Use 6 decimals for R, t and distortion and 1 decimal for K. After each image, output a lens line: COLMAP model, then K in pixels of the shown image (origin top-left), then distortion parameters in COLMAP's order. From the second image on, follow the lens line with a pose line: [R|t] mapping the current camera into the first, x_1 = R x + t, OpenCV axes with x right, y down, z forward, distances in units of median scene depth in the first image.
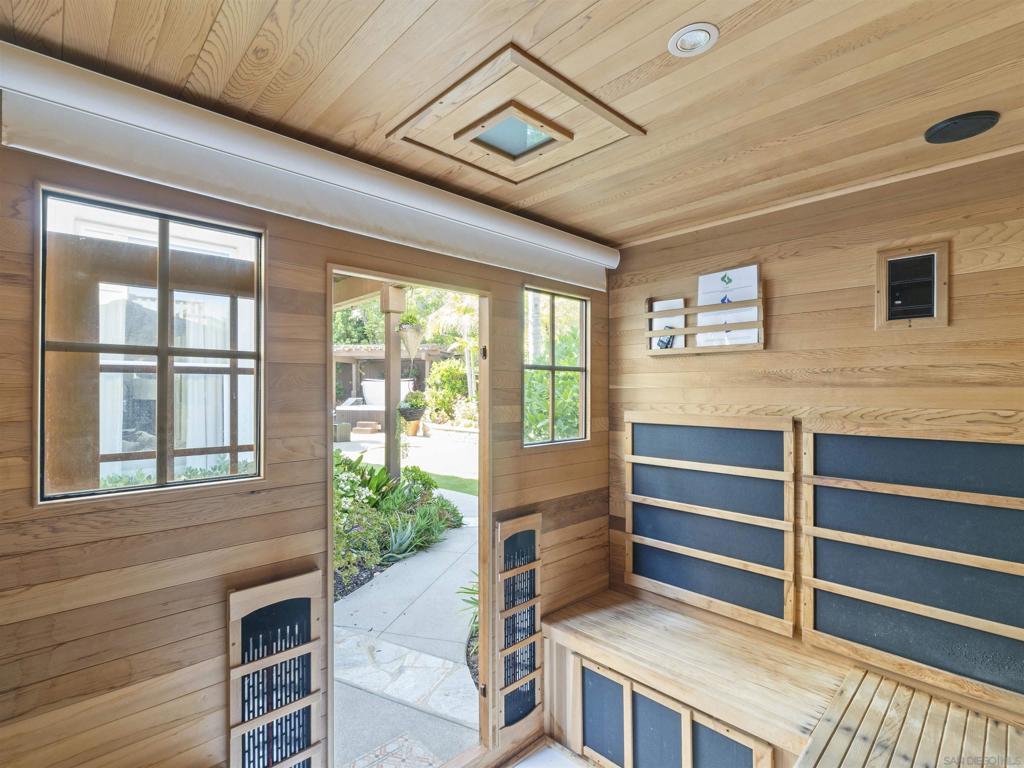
lens RADIAL K [[486.6, 0, 512.0], [0, 486.6, 384.0], [0, 0, 1]] dist [-0.001733, -0.000183]
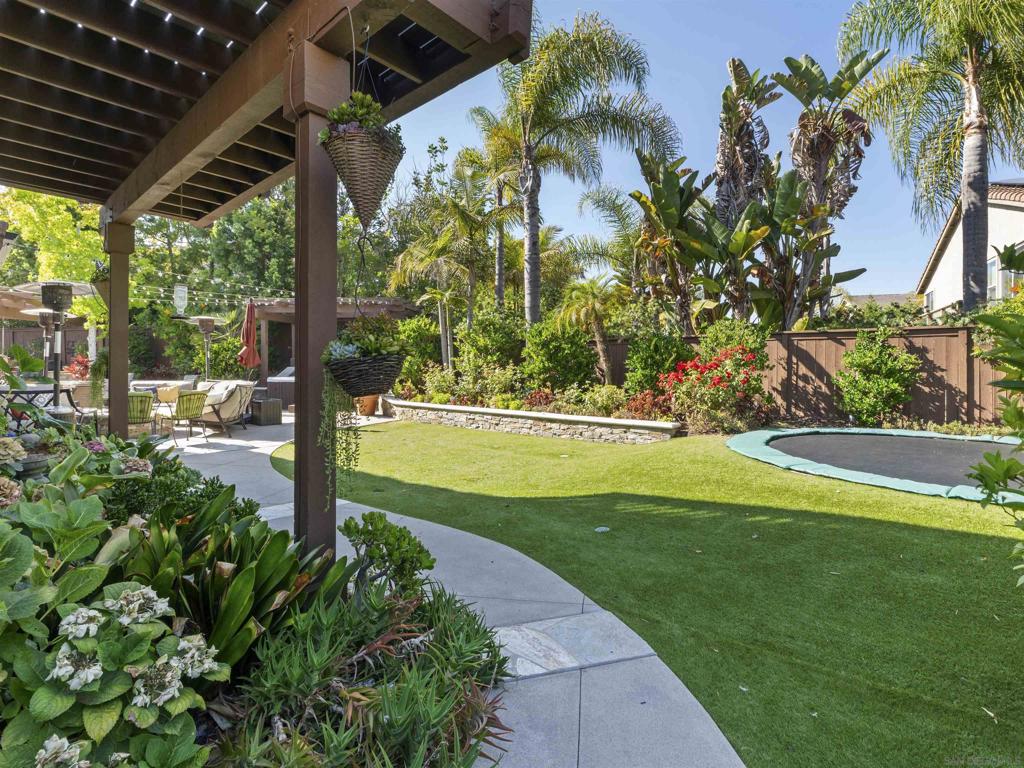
lens RADIAL K [[489.3, 0, 515.1], [0, 489.3, 358.2], [0, 0, 1]] dist [-0.000321, -0.000122]
pose [[0.996161, 0.002021, 0.087522, -0.044349], [-0.002083, 0.999998, 0.000619, 0.016557], [-0.087521, -0.000798, 0.996162, 0.220268]]
